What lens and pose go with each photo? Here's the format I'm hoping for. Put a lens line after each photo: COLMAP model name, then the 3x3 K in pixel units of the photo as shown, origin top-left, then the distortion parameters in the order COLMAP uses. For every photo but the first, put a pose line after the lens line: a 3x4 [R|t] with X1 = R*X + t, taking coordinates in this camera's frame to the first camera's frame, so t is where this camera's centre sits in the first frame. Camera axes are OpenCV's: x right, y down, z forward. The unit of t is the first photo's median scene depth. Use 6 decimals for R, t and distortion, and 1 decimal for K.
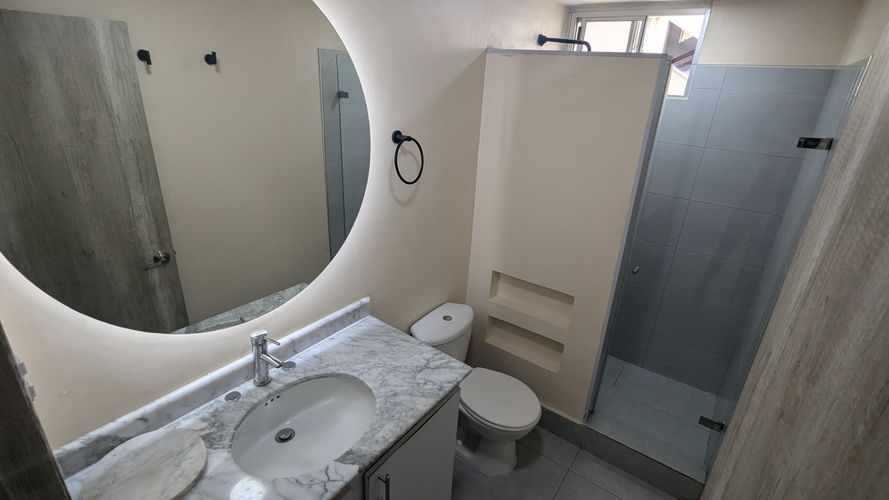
lens RADIAL K [[418.5, 0, 445.4], [0, 418.5, 251.1], [0, 0, 1]] dist [0.002922, -0.000123]
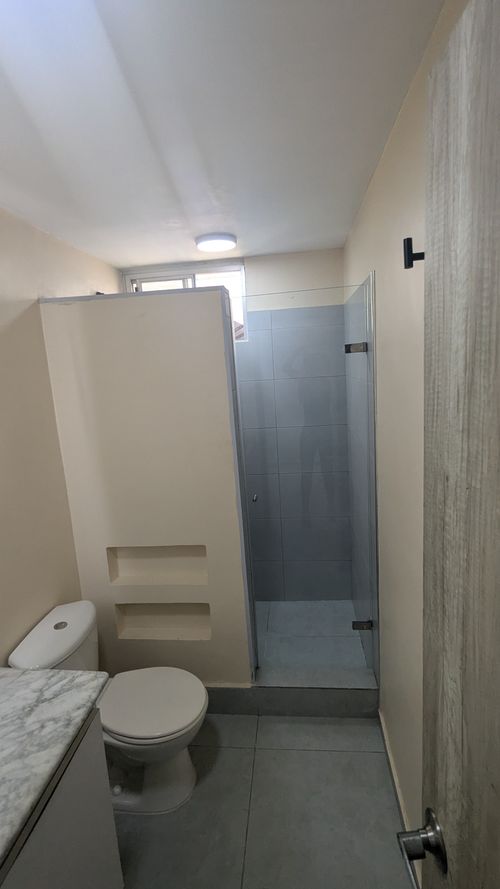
lens RADIAL K [[418.5, 0, 249.7], [0, 418.5, 443.8], [0, 0, 1]] dist [0.002922, -0.000123]
pose [[0.859913, -0.195769, 0.471406, 0.006282], [0.289424, 0.947722, -0.134375, 0.049719], [-0.420456, 0.251987, 0.871619, 0.111832]]
